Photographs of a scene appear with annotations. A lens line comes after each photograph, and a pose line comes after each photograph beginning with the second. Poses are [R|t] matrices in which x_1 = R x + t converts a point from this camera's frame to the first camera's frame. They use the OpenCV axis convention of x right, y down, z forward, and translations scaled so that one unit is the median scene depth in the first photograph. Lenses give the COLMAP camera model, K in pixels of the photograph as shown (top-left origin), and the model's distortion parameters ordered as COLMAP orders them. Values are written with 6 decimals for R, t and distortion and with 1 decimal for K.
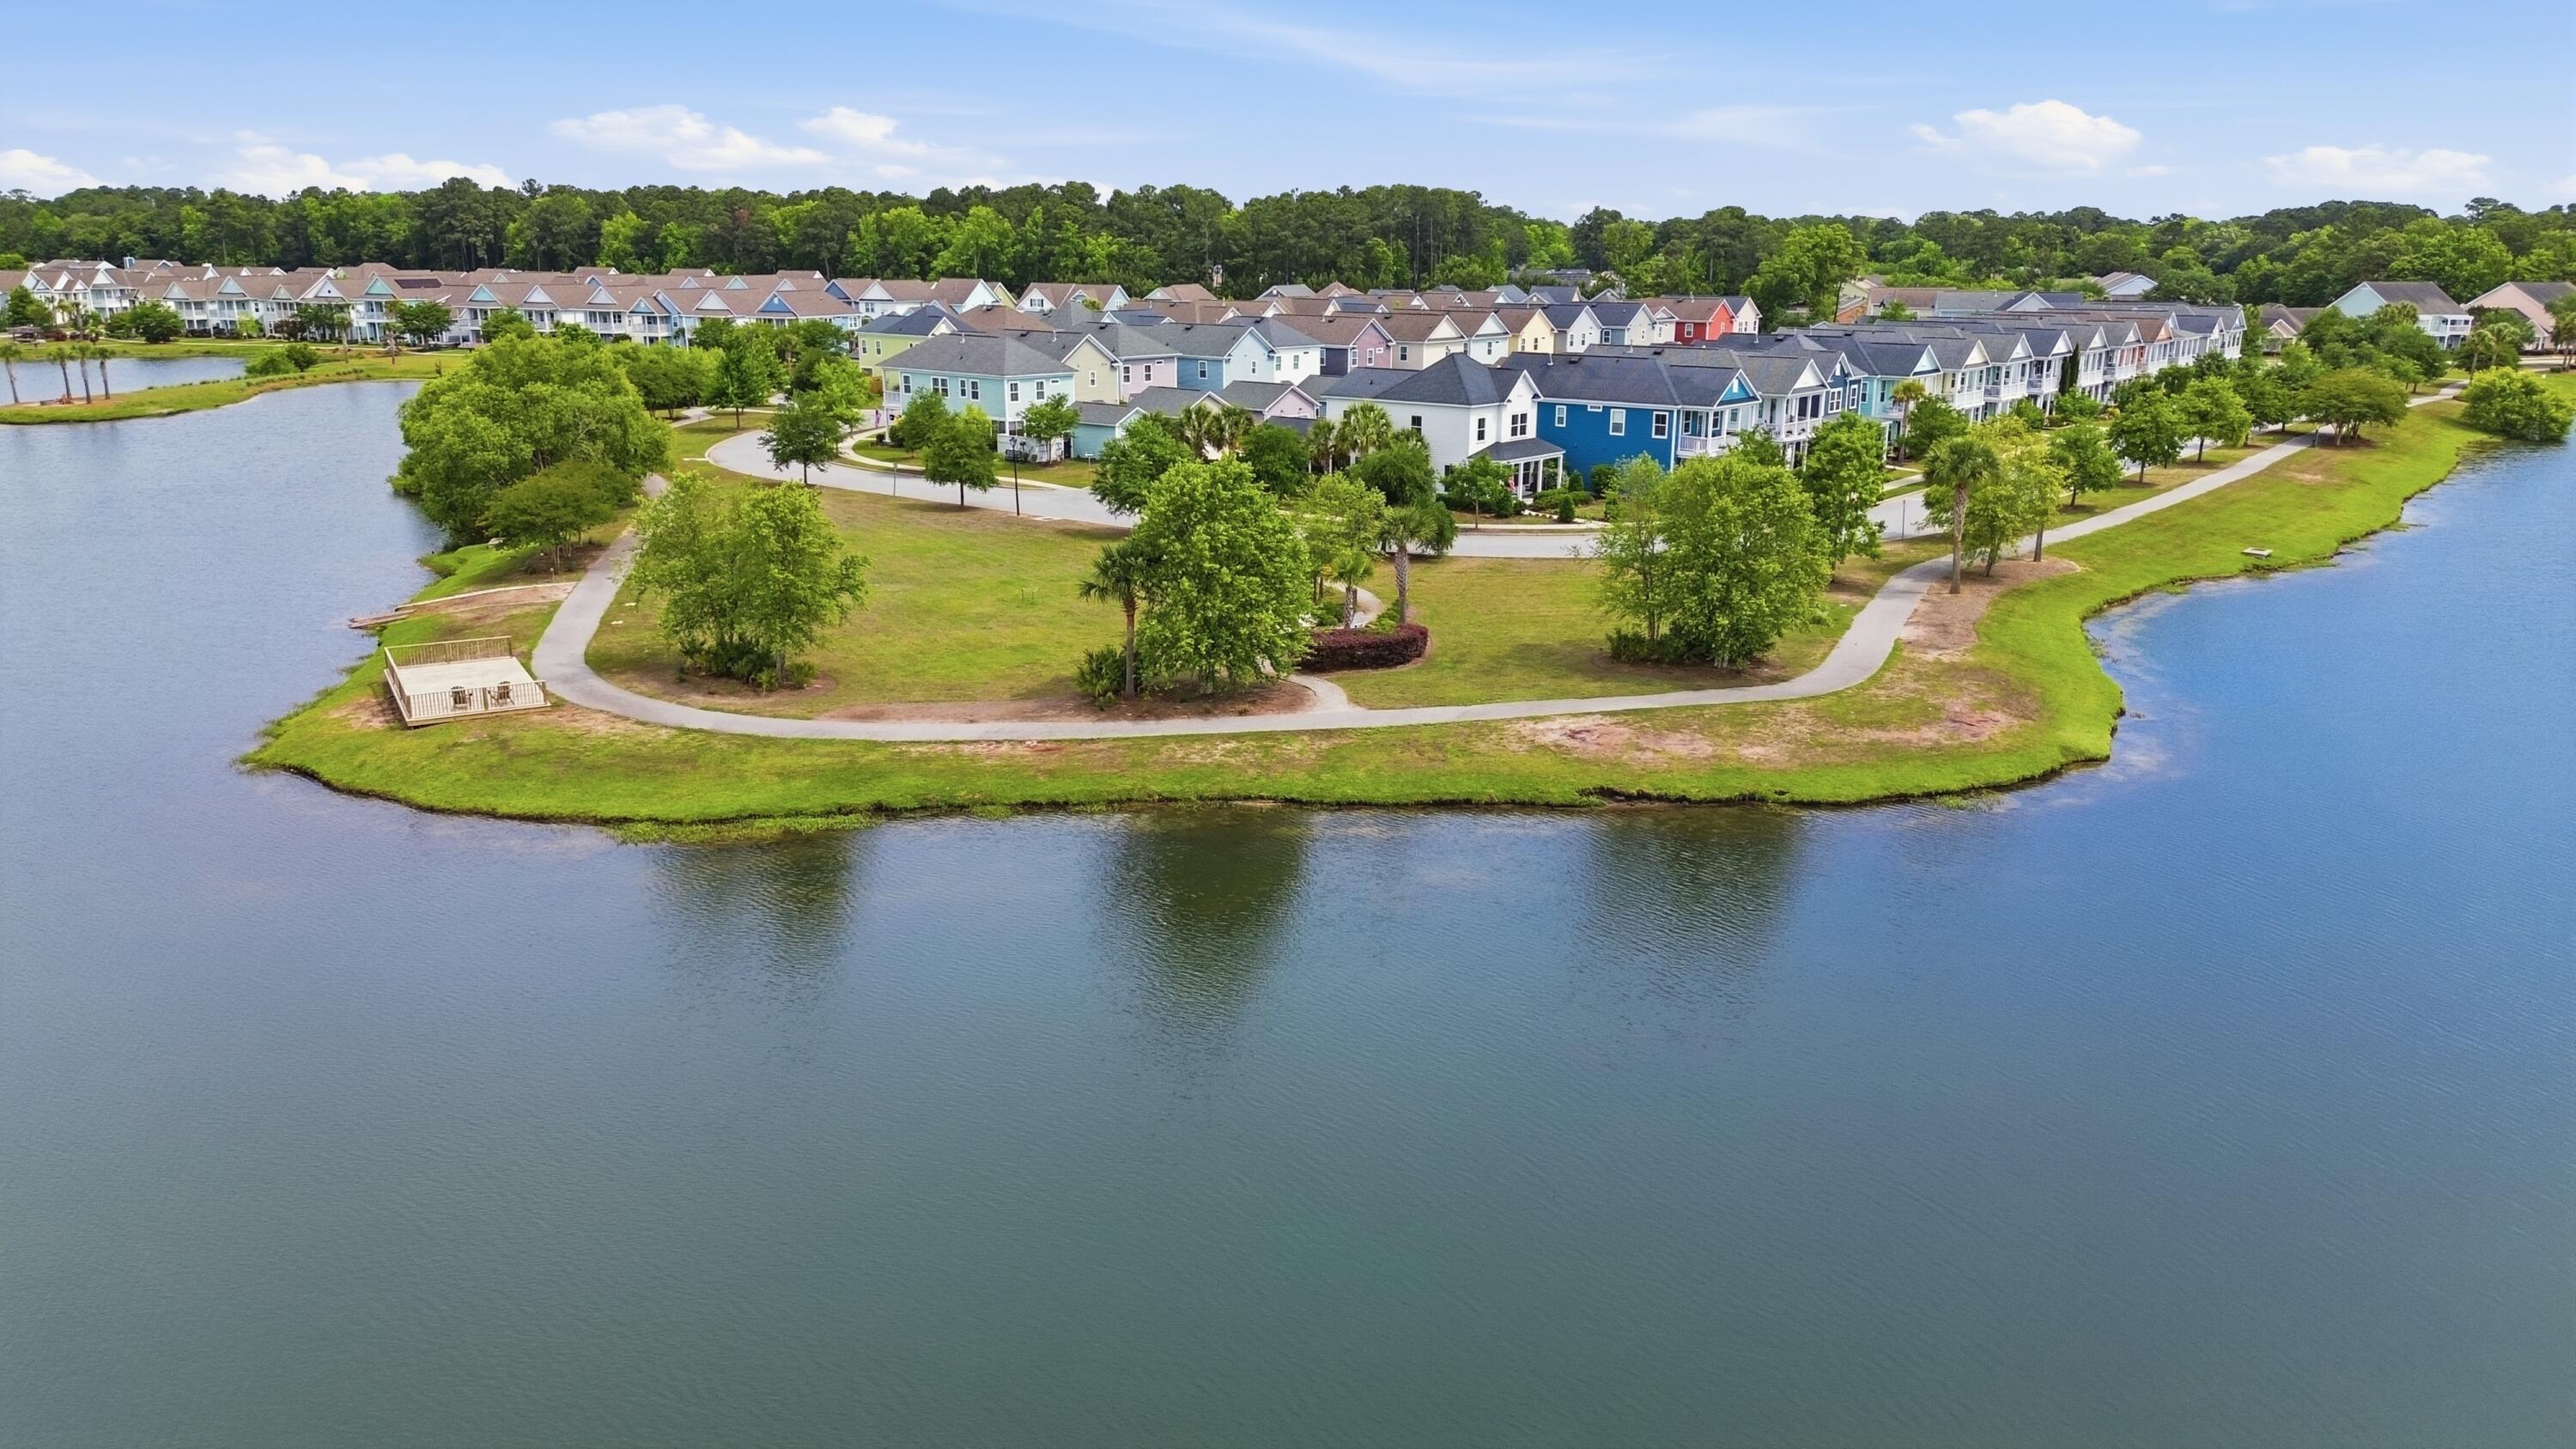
lens RADIAL K [[1846.2, 0, 1288.0], [0, 1846.2, 724.5], [0, 0, 1]] dist [0.085528, -0.072575]
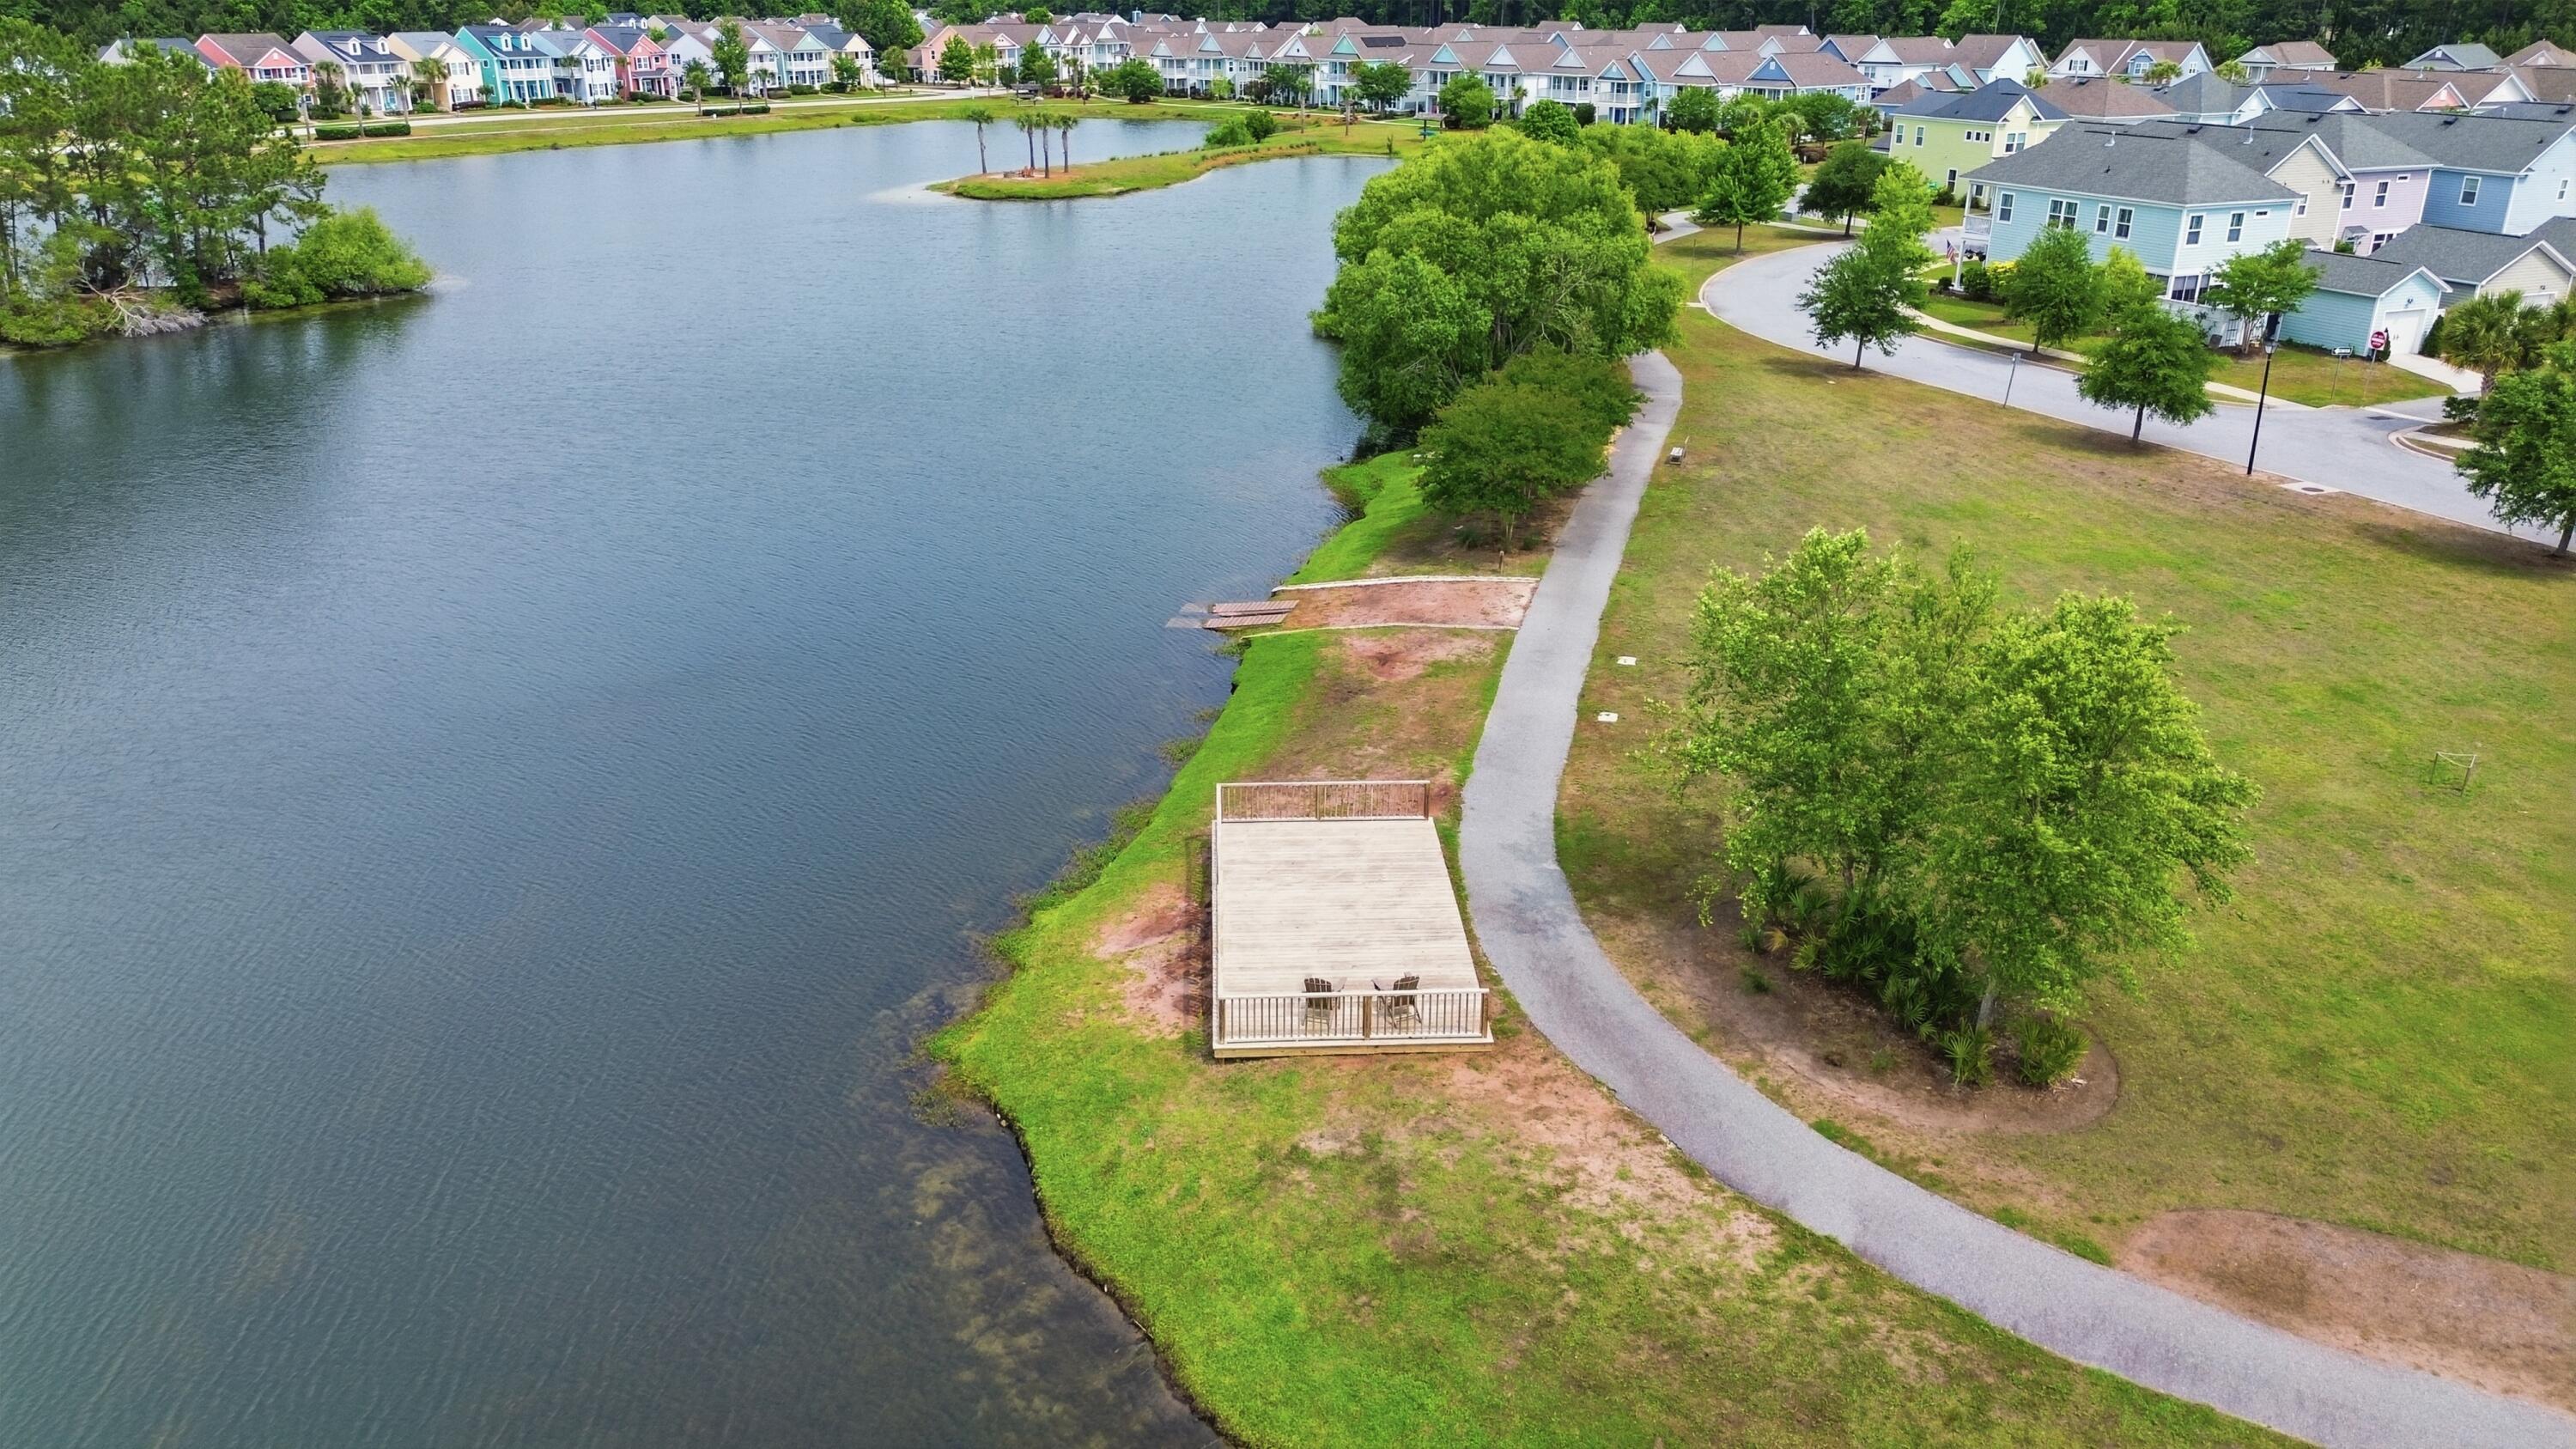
lens RADIAL K [[1846.2, 0, 1288.0], [0, 1846.2, 724.5], [0, 0, 1]] dist [0.085528, -0.072575]
pose [[0.889960, 0.171570, -0.422534, -0.066910], [-0.119715, 0.981930, 0.146563, -0.038044], [0.440045, -0.079852, 0.894418, 0.147919]]
